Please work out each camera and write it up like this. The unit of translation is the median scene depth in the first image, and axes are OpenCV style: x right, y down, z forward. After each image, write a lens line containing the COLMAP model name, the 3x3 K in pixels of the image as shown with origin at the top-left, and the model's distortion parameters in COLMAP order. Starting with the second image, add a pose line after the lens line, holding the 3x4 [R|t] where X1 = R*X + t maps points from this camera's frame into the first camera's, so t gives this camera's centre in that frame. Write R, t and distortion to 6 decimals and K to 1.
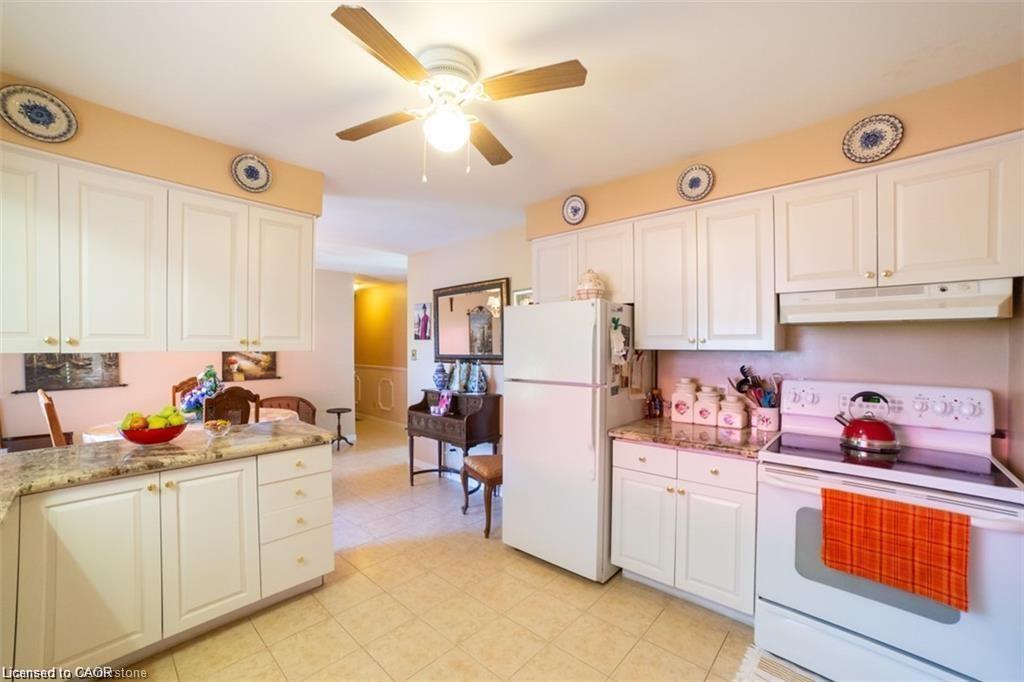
lens RADIAL K [[411.2, 0, 512.0], [0, 411.2, 341.0], [0, 0, 1]] dist [-0.078866, 0.030108]
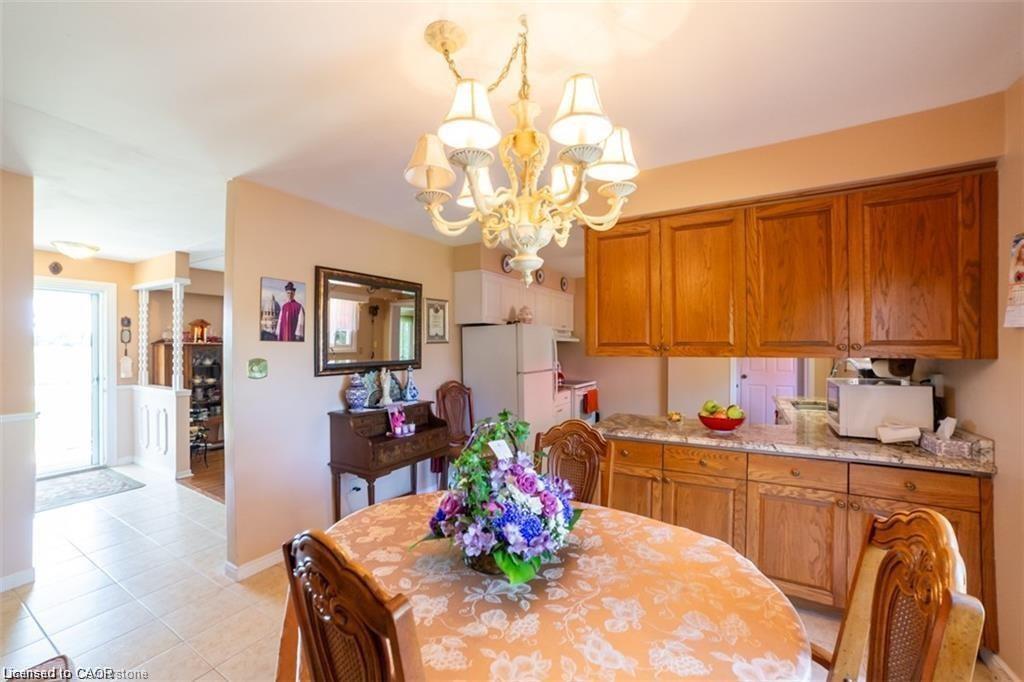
lens RADIAL K [[411.2, 0, 512.0], [0, 411.2, 341.0], [0, 0, 1]] dist [-0.078866, 0.030108]
pose [[-0.198440, 0.024433, 0.979808, -0.868075], [0.003295, 0.999700, -0.024261, 0.011755], [-0.980107, -0.001586, -0.198461, 0.809535]]
